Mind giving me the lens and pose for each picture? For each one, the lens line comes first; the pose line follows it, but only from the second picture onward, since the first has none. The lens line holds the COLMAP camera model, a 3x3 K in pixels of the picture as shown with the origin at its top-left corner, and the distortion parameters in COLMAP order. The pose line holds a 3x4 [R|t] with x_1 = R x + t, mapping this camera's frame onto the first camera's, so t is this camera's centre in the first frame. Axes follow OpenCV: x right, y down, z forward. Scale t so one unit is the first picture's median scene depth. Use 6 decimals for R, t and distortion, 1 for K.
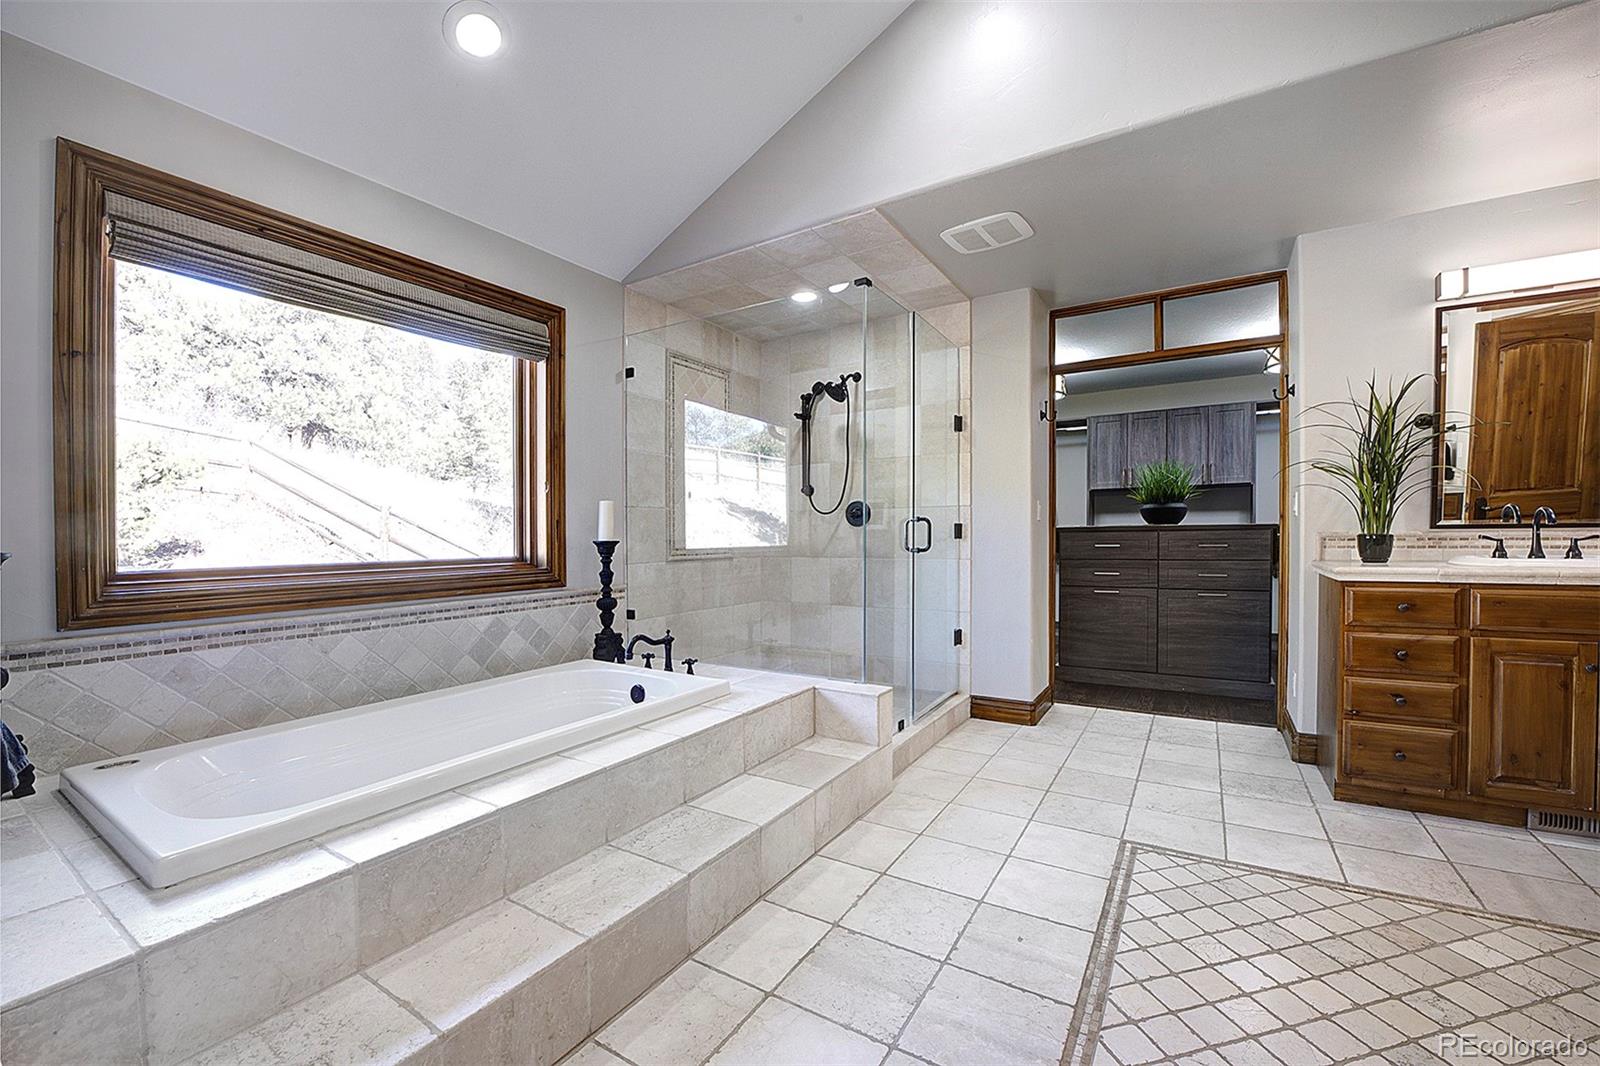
lens RADIAL K [[655.6, 0, 754.0], [0, 655.6, 536.9], [0, 0, 1]] dist [-0.012394, 0.000578]
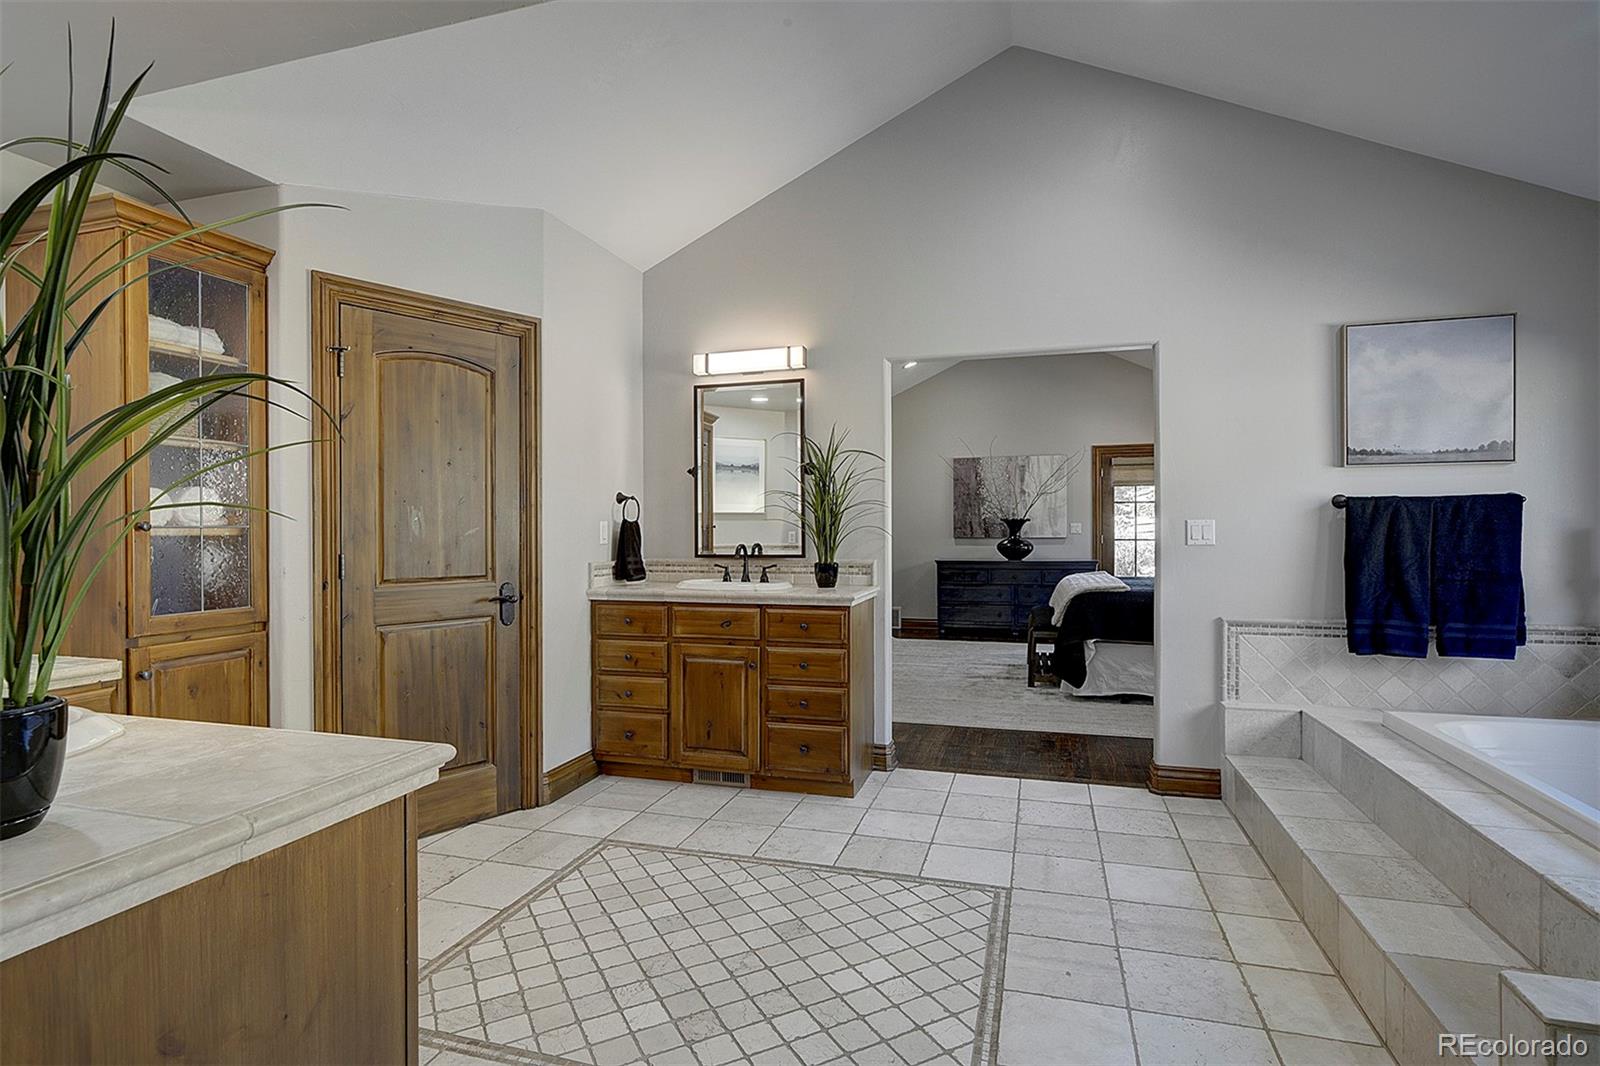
lens RADIAL K [[795.9, 0, 801.8], [0, 795.9, 531.0], [0, 0, 1]] dist [-0.000425, -0.000177]
pose [[-0.950327, 0.009225, -0.311117, 1.216722], [0.007167, 0.999944, 0.007757, -0.080053], [0.311171, 0.005142, -0.950340, 2.107769]]
